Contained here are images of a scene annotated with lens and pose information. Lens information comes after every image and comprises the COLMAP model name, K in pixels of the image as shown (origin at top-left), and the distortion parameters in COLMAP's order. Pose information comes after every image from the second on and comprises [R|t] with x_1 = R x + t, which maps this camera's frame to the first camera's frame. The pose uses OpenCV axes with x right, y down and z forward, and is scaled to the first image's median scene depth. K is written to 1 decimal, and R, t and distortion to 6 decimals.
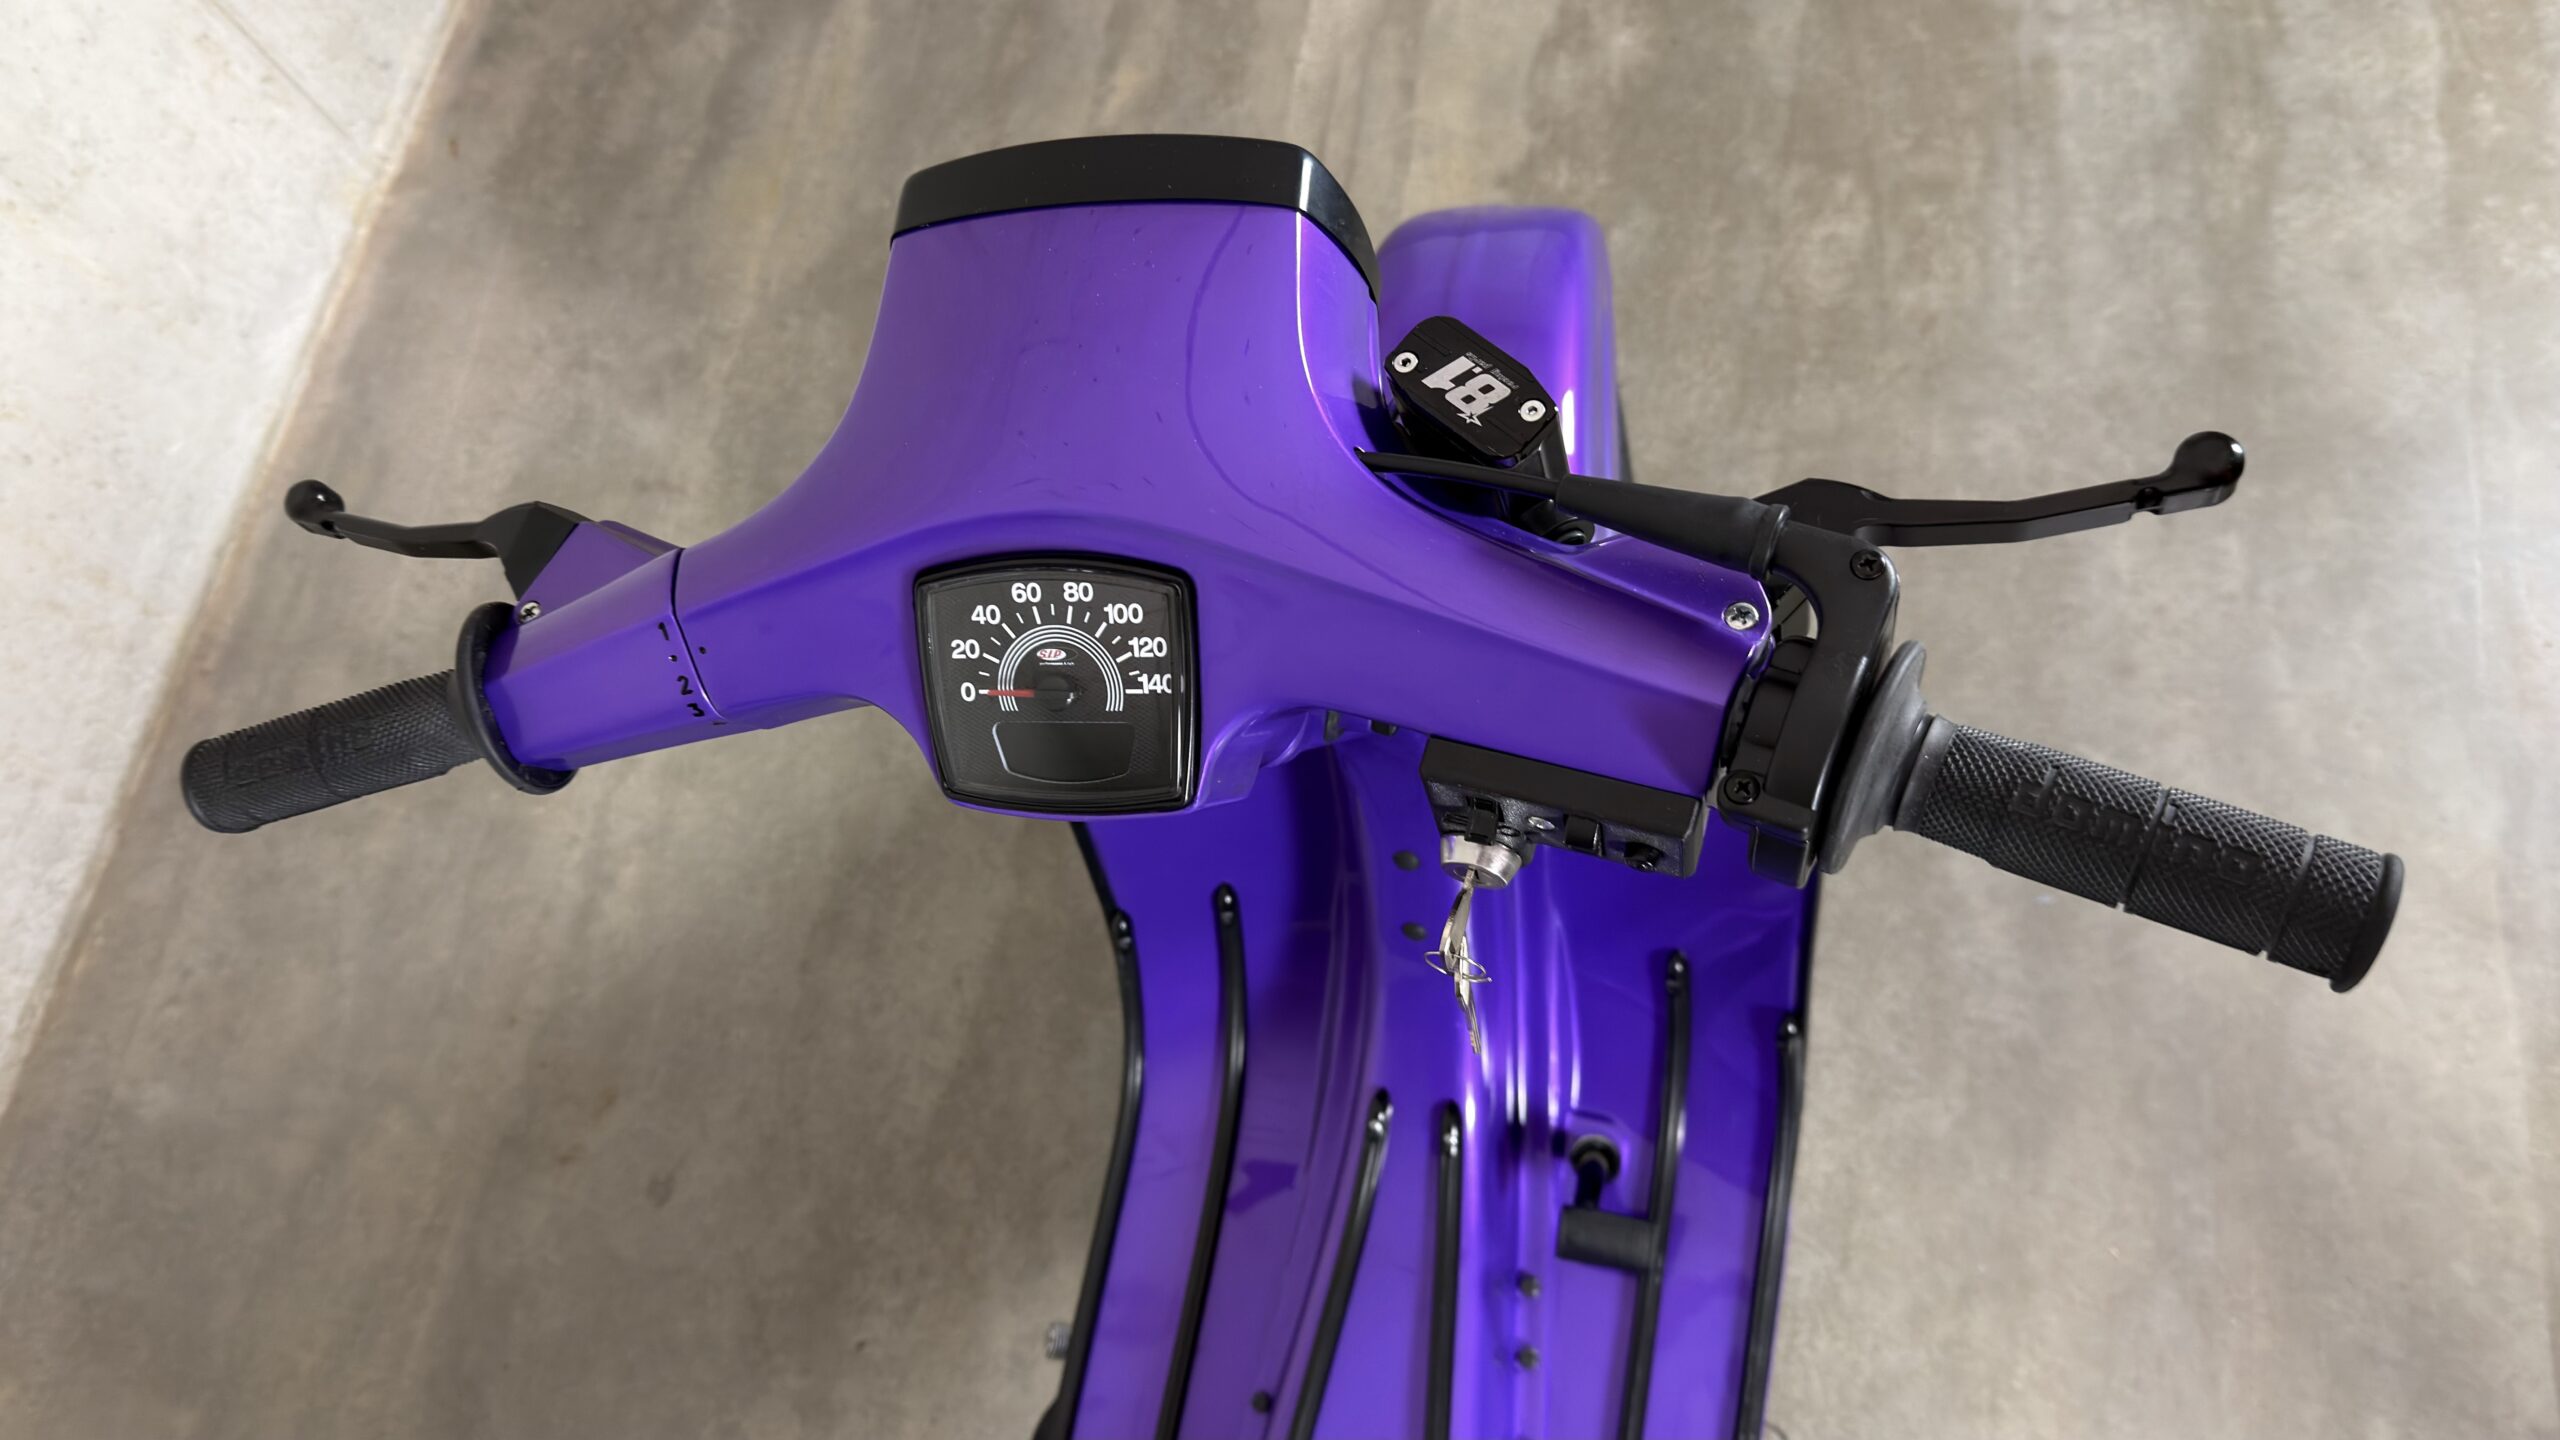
lens RADIAL K [[1881.4, 0, 1267.4], [0, 1881.4, 702.9], [0, 0, 1]] dist [0.019008, -0.053080]
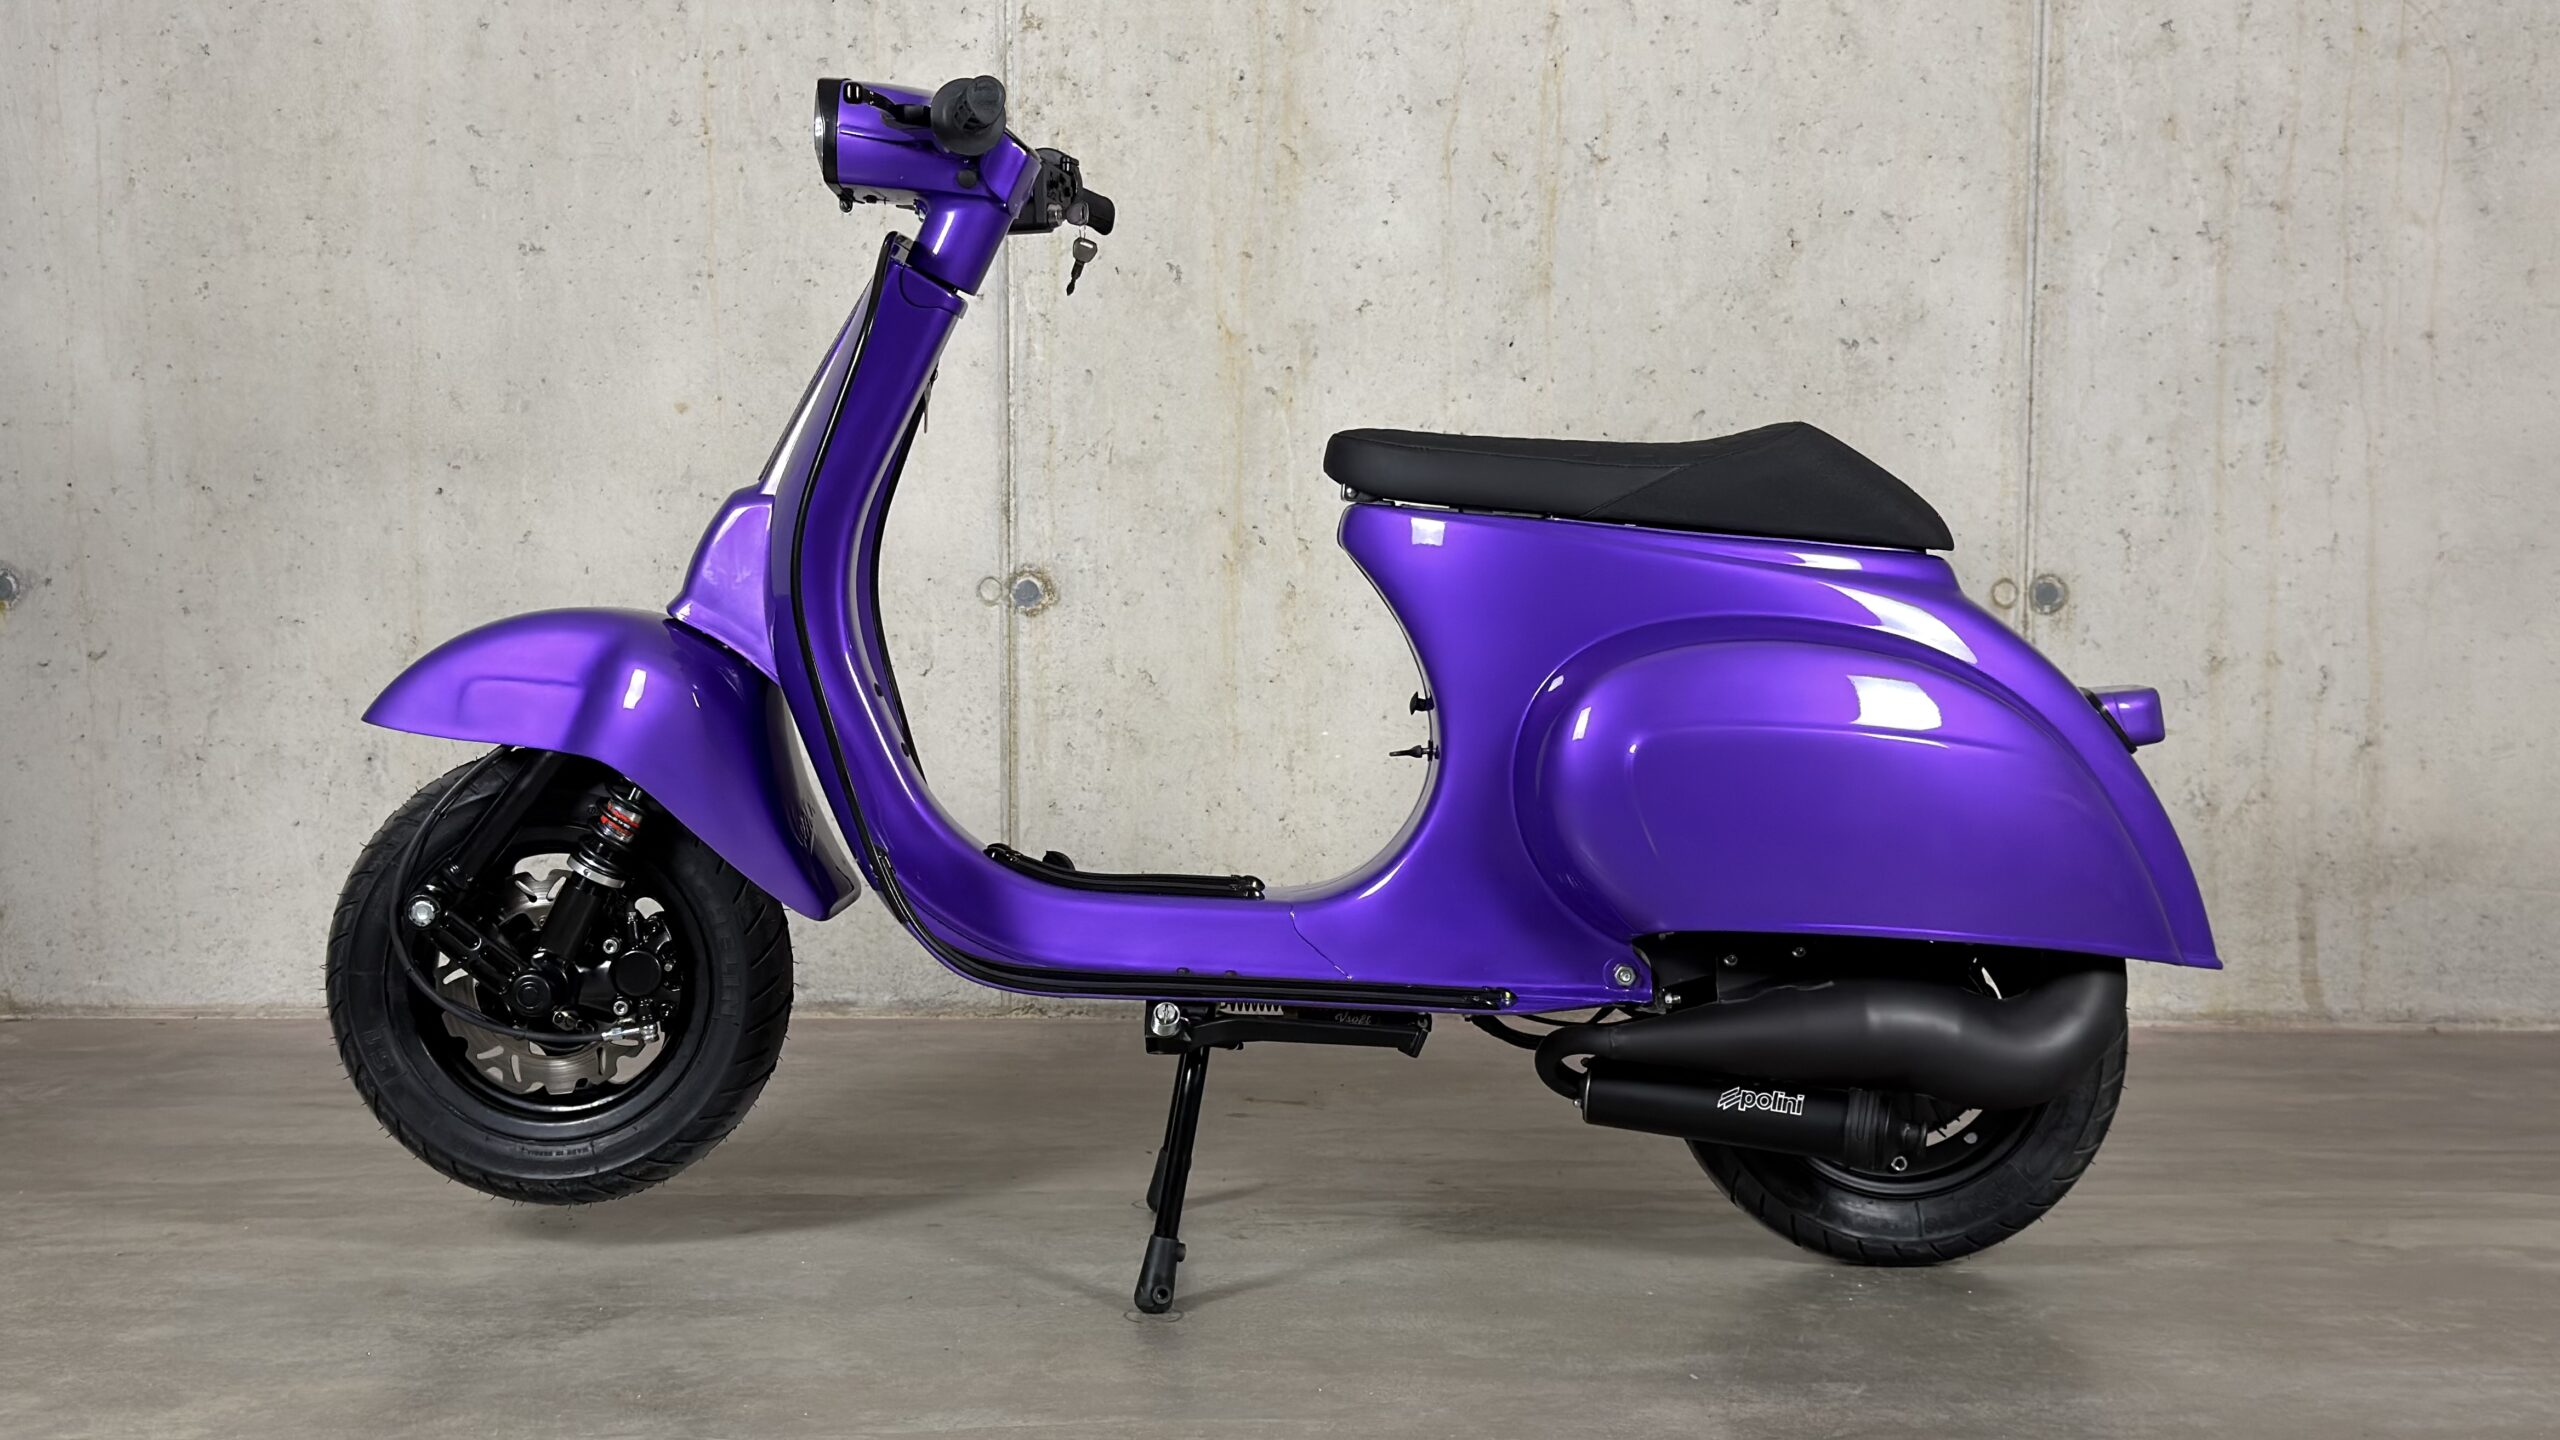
lens RADIAL K [[3127.4, 0, 1294.2], [0, 3127.4, 732.0], [0, 0, 1]] dist [0.106306, 0.000000]
pose [[0.174330, 0.275422, -0.945384, 1.470506], [-0.915961, 0.397747, -0.053027, 0.197161], [0.361419, 0.875180, 0.321615, 0.044295]]
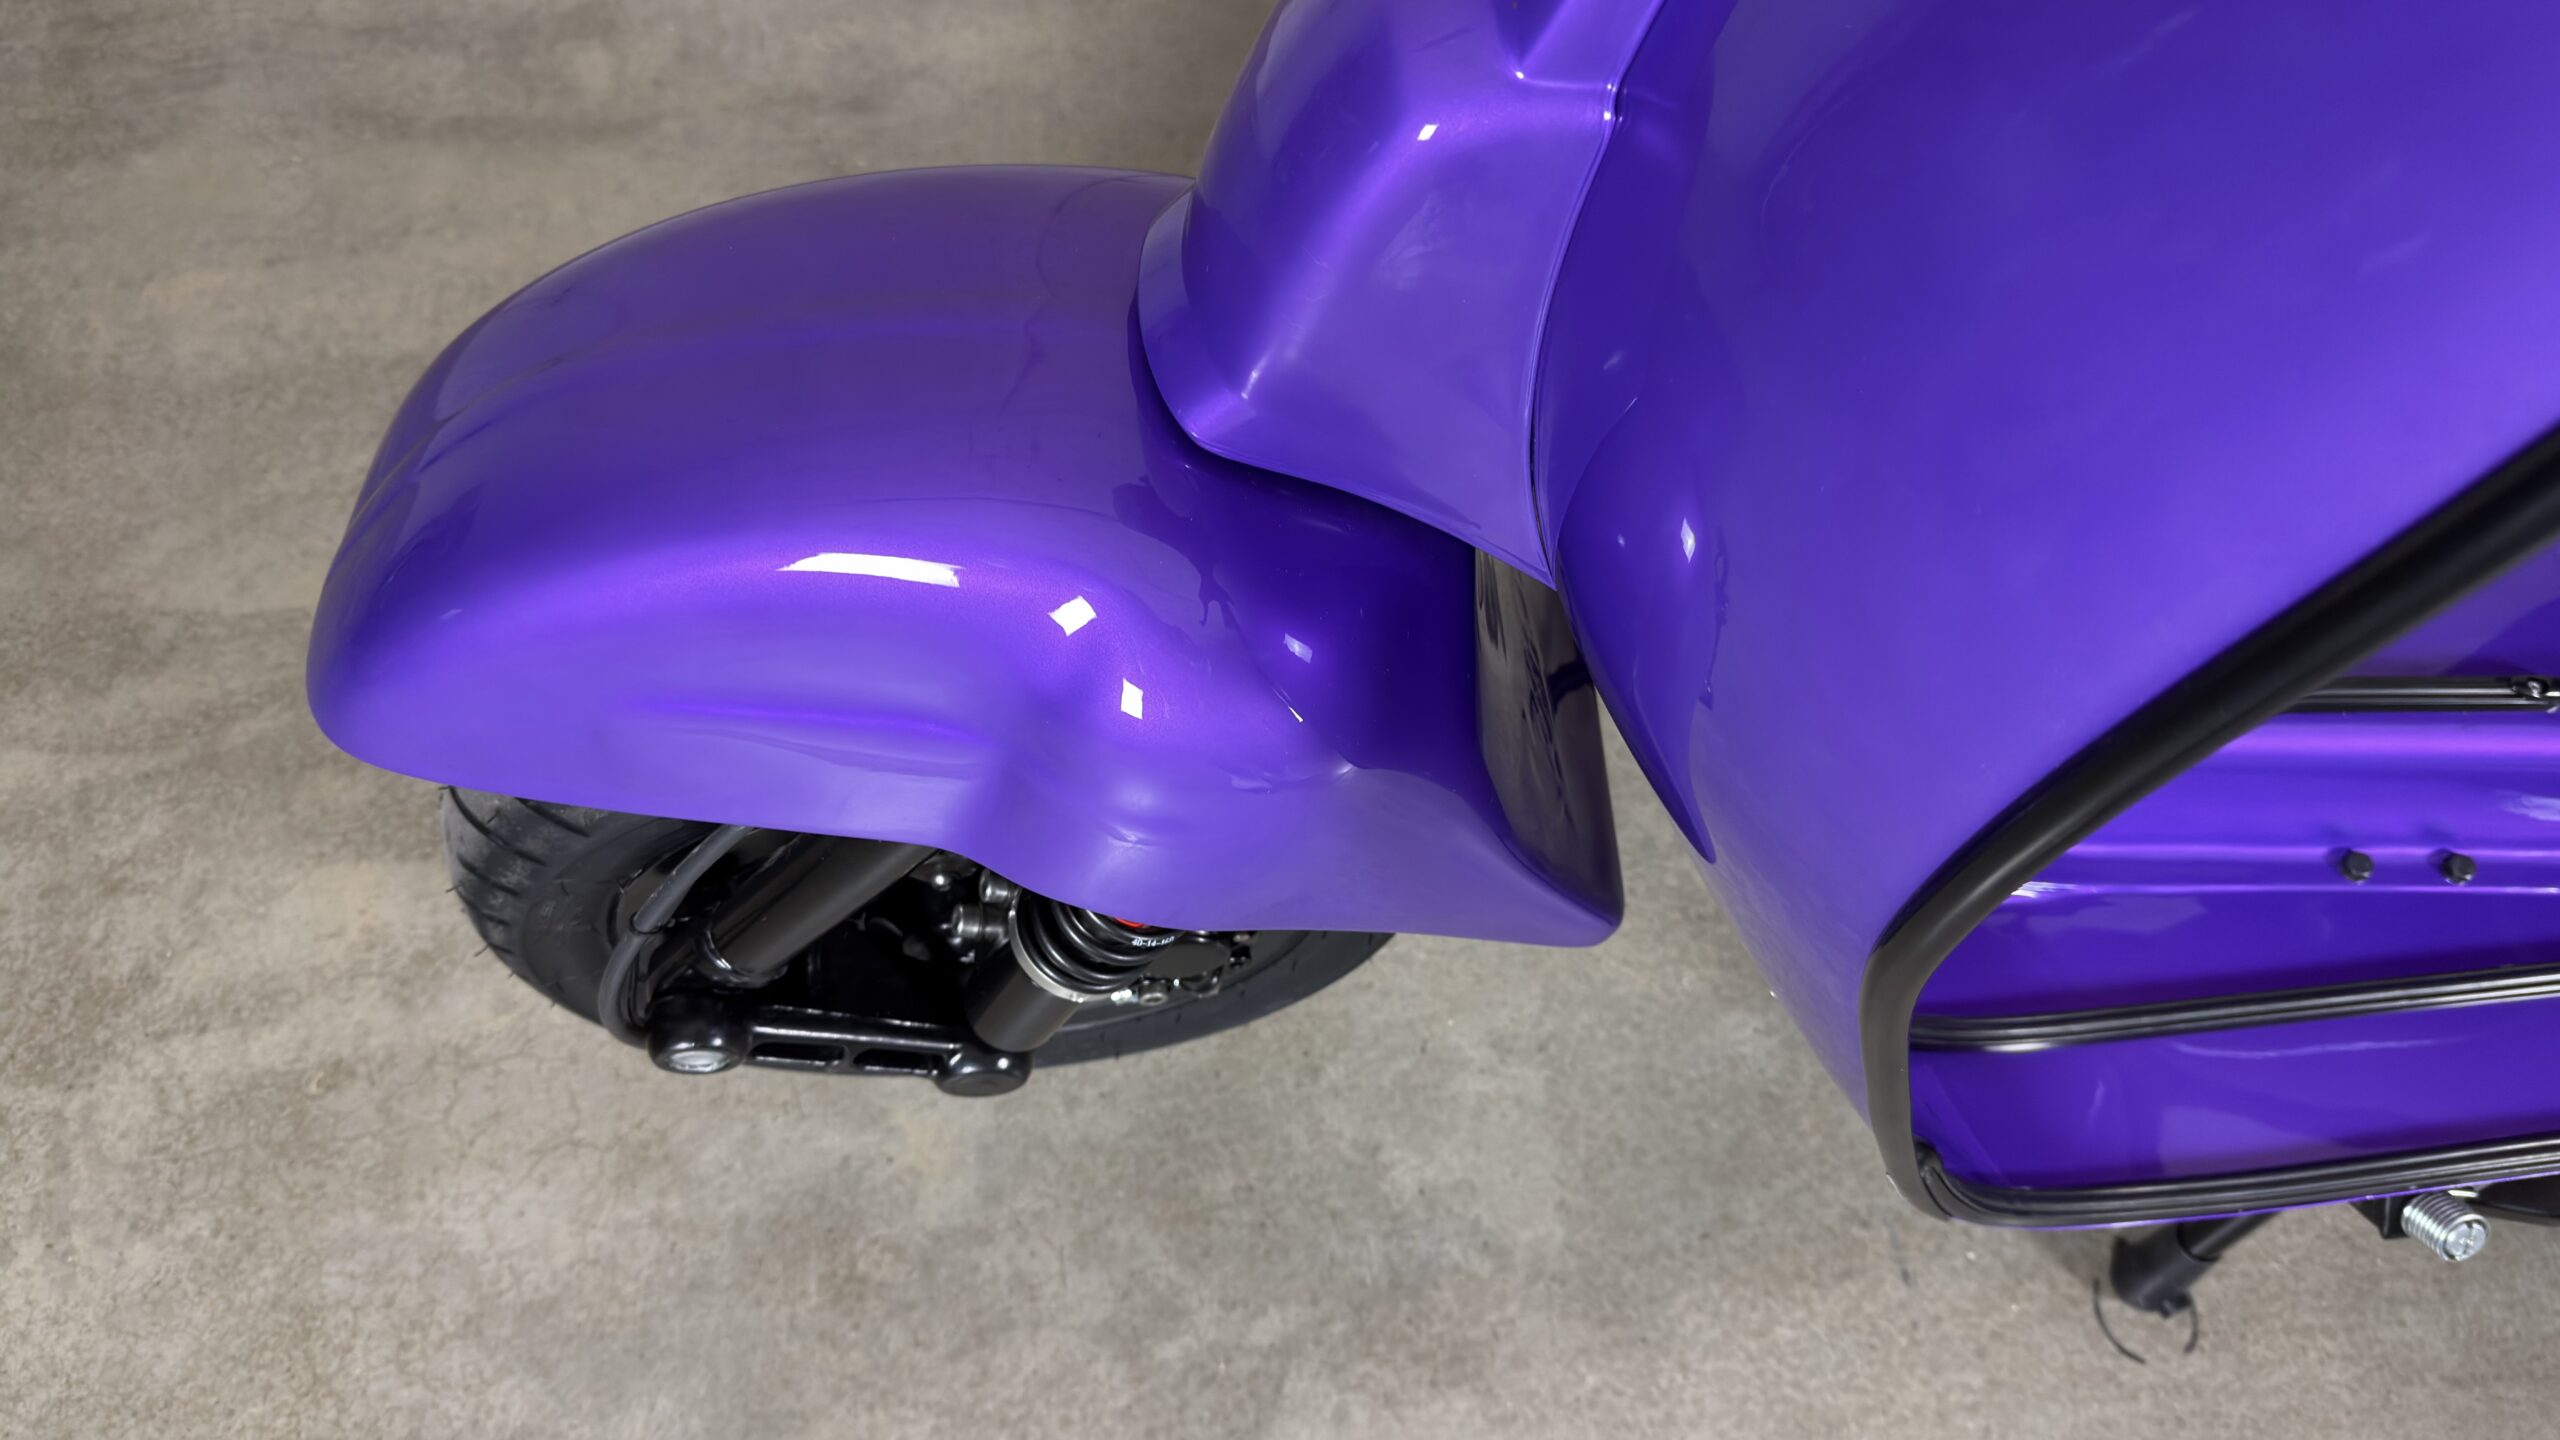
lens RADIAL K [[1830.9, 0, 1272.3], [0, 1830.9, 736.1], [0, 0, 1]] dist [0.018365, -0.029332]
pose [[0.287829, 0.926133, -0.243785, 0.091993], [-0.891486, 0.352105, 0.285088, 0.299624], [0.349868, 0.135274, 0.926981, 0.140507]]
